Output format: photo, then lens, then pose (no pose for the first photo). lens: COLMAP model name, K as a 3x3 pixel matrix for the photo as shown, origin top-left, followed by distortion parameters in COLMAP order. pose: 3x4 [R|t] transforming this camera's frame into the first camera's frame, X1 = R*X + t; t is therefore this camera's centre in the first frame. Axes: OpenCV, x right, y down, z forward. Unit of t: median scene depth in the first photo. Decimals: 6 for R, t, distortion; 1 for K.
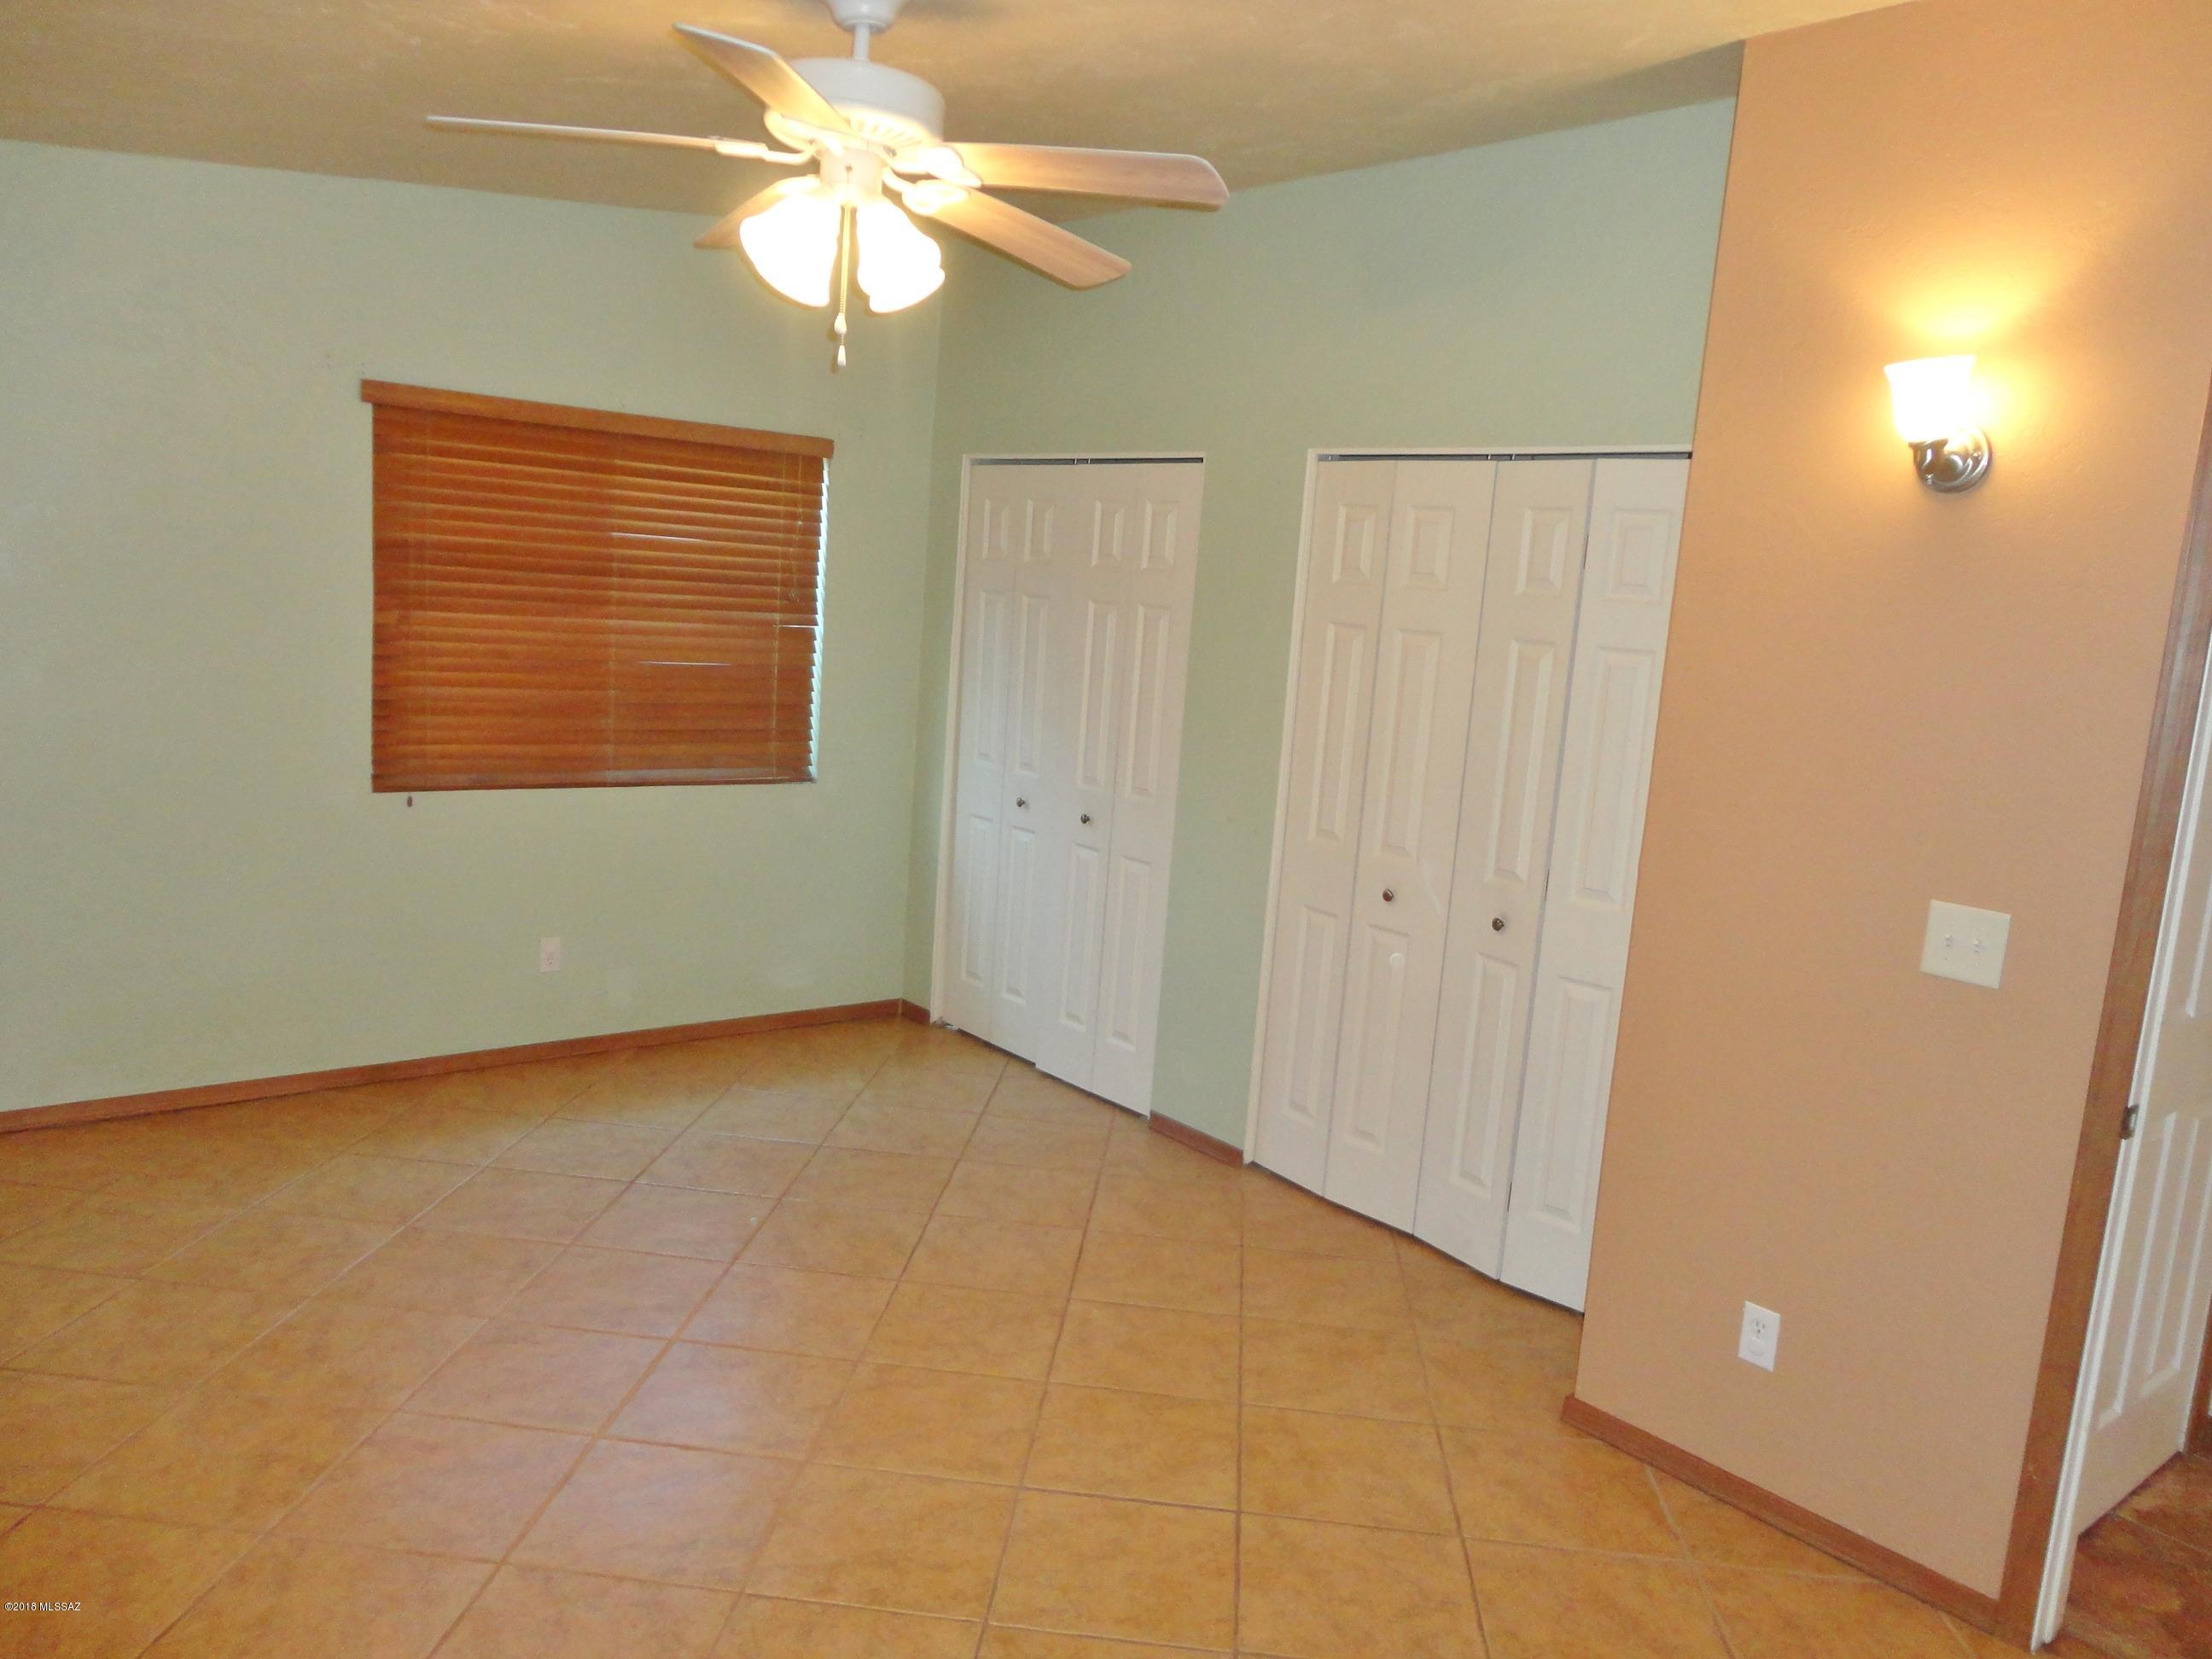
lens RADIAL K [[1622.5, 0, 1126.9], [0, 1622.5, 831.5], [0, 0, 1]] dist [-0.010209, 0.018615]
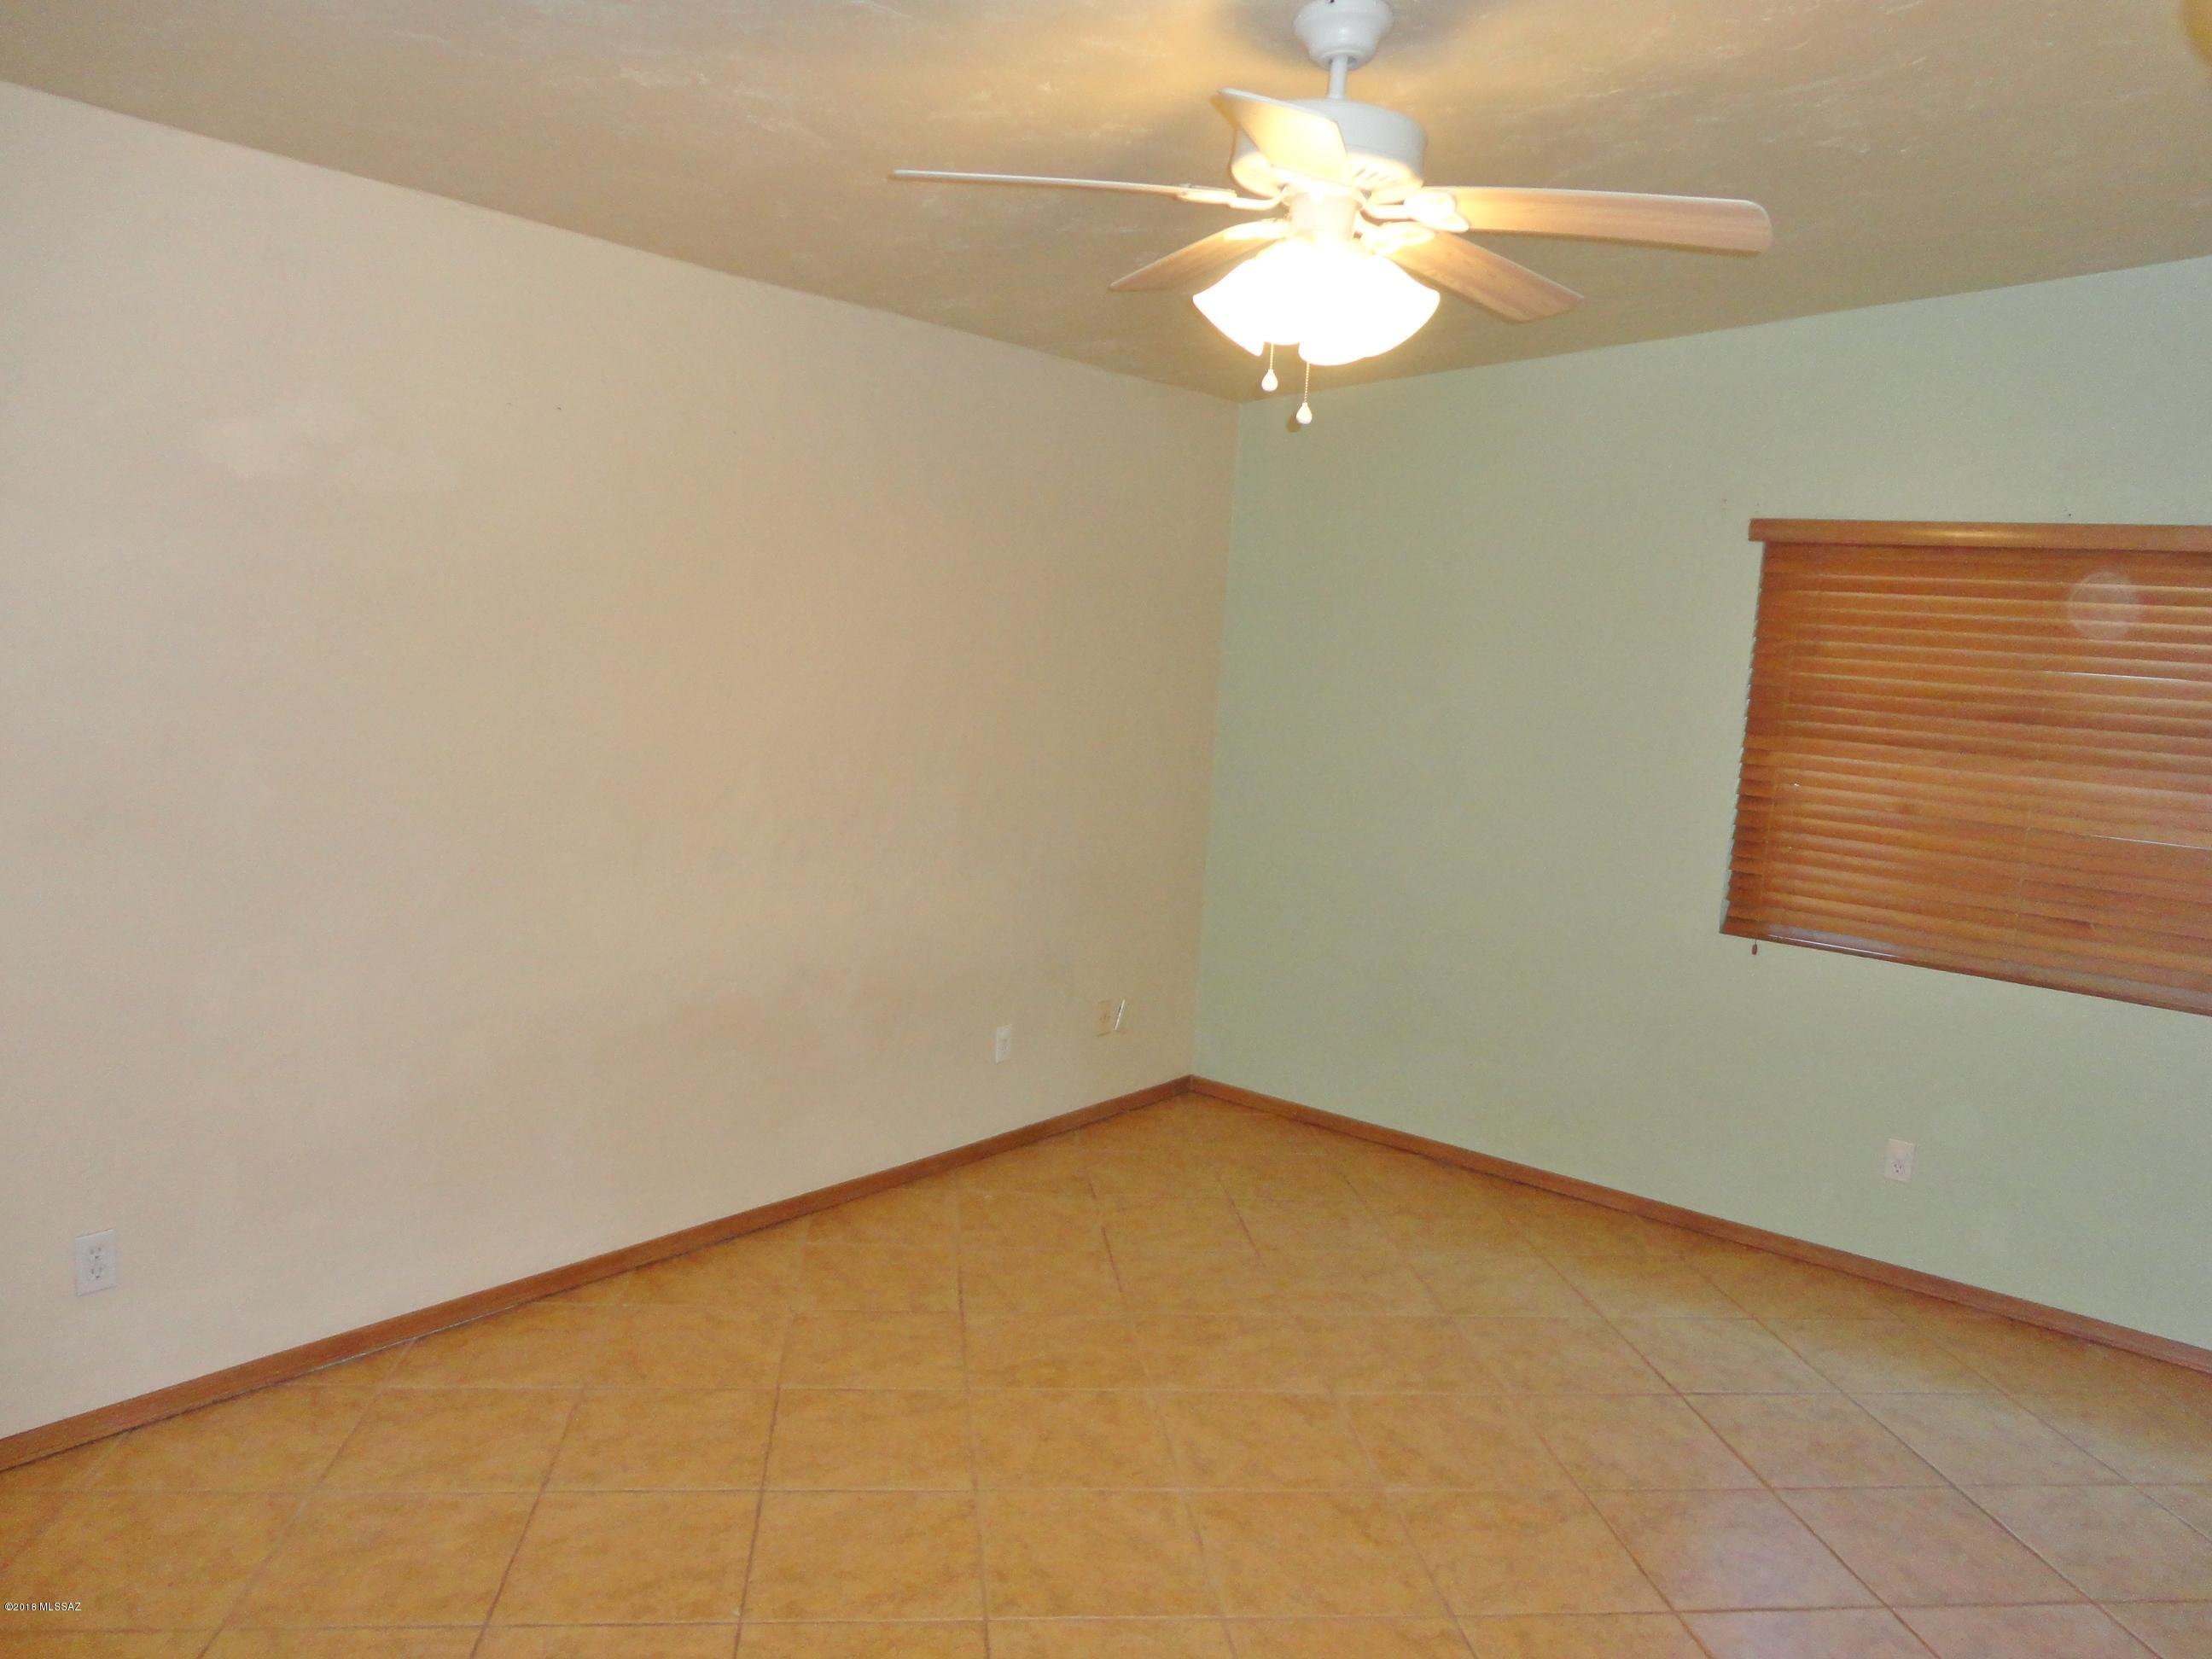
lens RADIAL K [[1622.5, 0, 1111.1], [0, 1622.5, 829.9], [0, 0, 1]] dist [-0.010209, 0.018615]
pose [[0.210370, 0.062631, -0.975614, 0.386519], [-0.202003, 0.979195, 0.019303, -0.027864], [0.956524, 0.193016, 0.218645, 0.395600]]
